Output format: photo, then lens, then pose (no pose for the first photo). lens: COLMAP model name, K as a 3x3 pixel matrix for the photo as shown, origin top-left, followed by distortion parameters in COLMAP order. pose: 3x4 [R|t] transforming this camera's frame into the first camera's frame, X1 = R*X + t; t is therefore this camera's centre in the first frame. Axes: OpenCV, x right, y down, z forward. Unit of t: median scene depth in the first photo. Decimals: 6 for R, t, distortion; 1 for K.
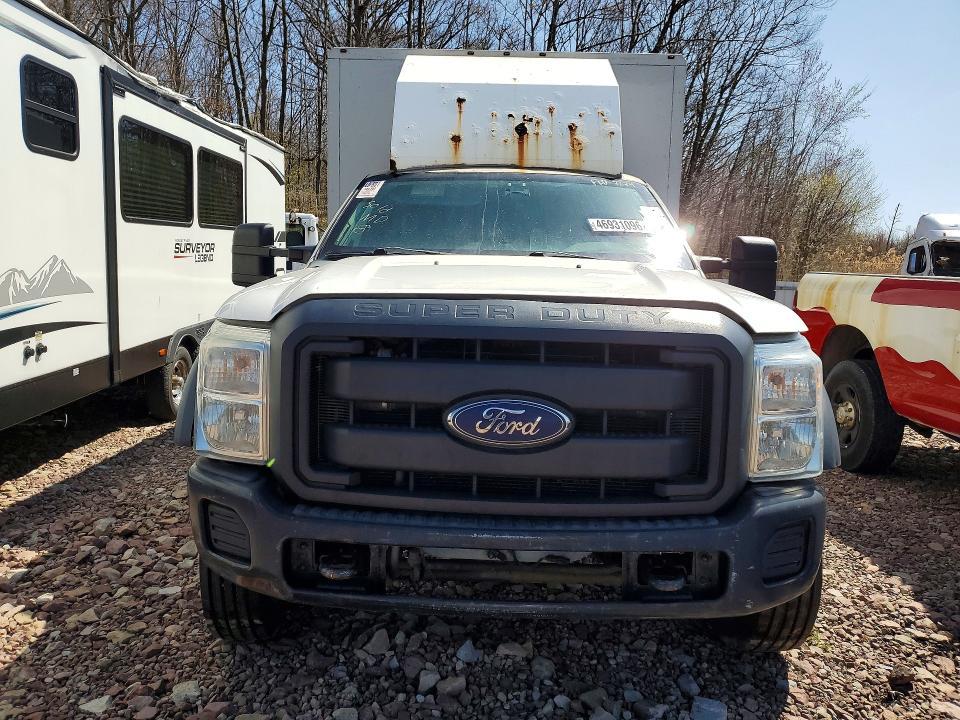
lens RADIAL K [[740.2, 0, 480.0], [0, 740.2, 360.0], [0, 0, 1]] dist [0.012698, 0.007586]
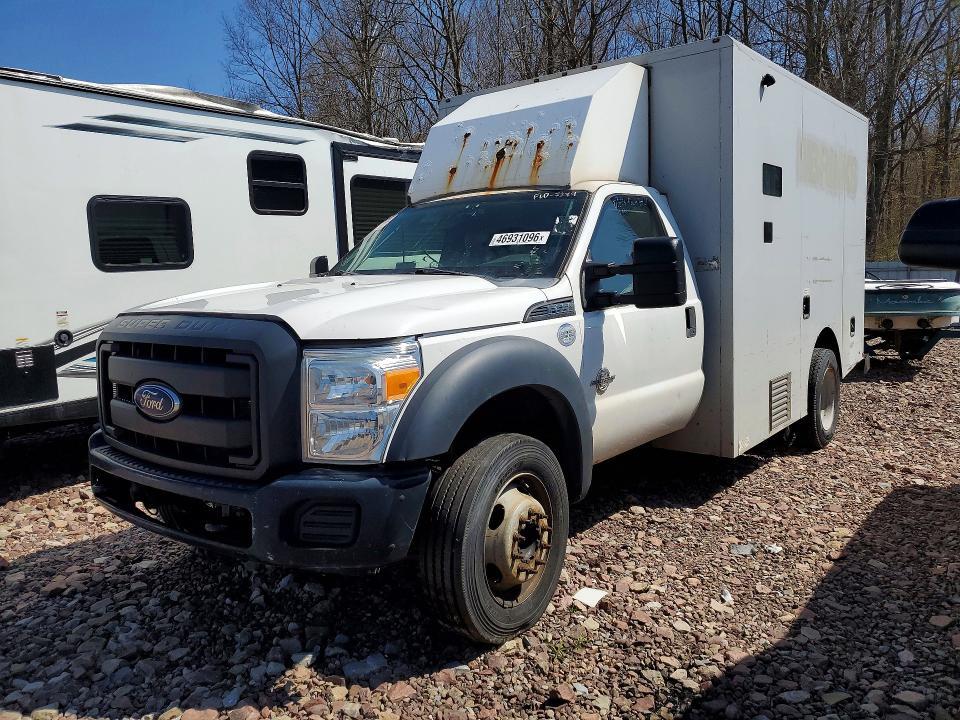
lens RADIAL K [[748.8, 0, 480.0], [0, 748.8, 360.0], [0, 0, 1]] dist [0.014285, 0.005794]
pose [[0.792465, 0.018639, -0.609632, 0.715845], [-0.021021, 0.999774, 0.003242, -0.008137], [0.609555, 0.010246, 0.792678, 0.101883]]
